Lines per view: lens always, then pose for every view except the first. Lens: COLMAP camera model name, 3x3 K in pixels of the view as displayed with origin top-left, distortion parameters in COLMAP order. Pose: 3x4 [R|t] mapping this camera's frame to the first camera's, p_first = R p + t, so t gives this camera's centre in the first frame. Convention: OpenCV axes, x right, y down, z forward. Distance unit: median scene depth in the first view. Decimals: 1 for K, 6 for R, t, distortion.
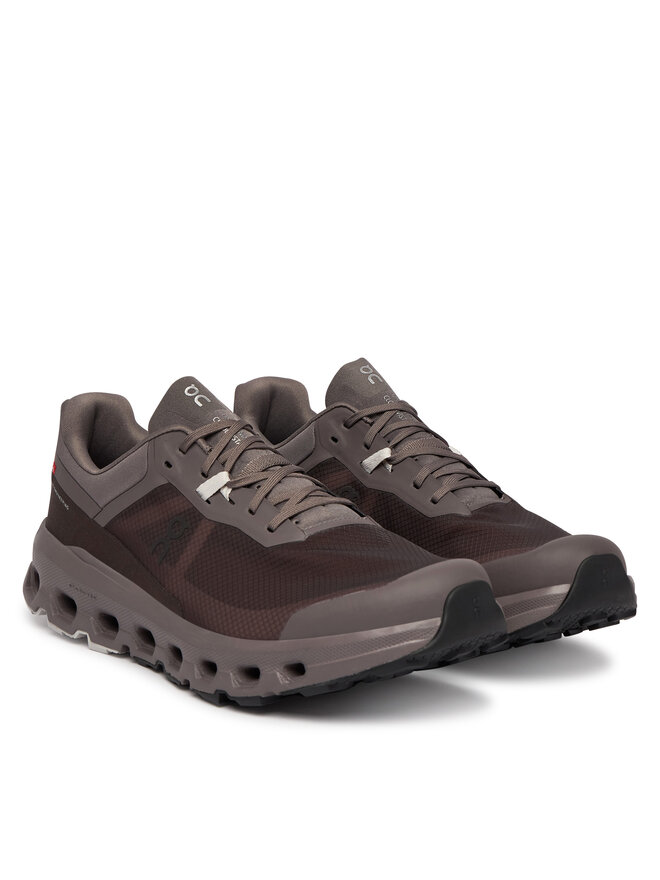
lens RADIAL K [[1772.7, 0, 330.0], [0, 1772.7, 440.0], [0, 0, 1]] dist [-0.365778, -0.046384]
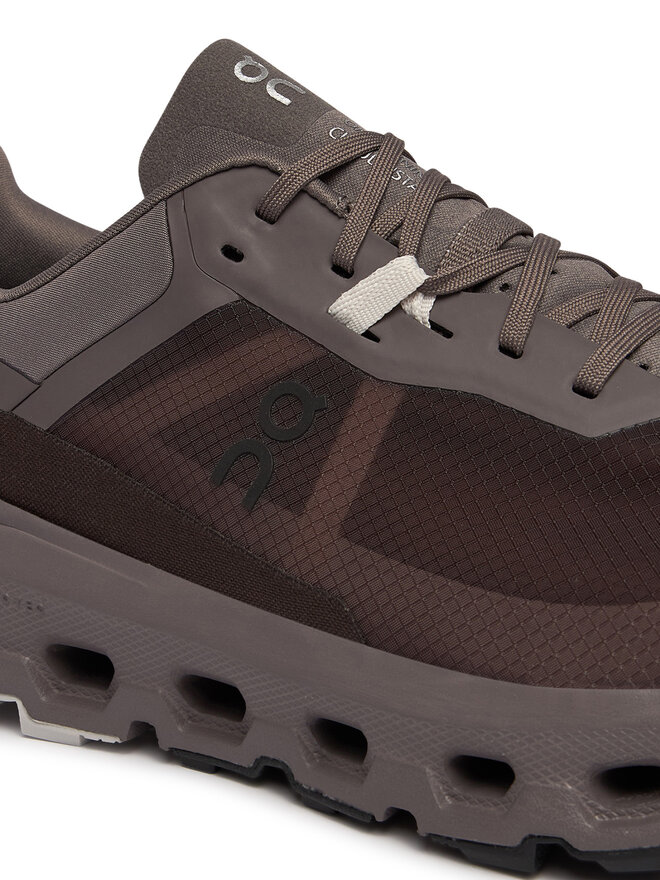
lens RADIAL K [[1371.8, 0, 330.0], [0, 1371.8, 440.0], [0, 0, 1]] dist [0.250799, -2.406086]
pose [[0.926491, -0.097354, 0.363505, -0.187444], [0.070598, 0.993772, 0.086213, 0.030375], [-0.369634, -0.054213, 0.927594, 0.710003]]
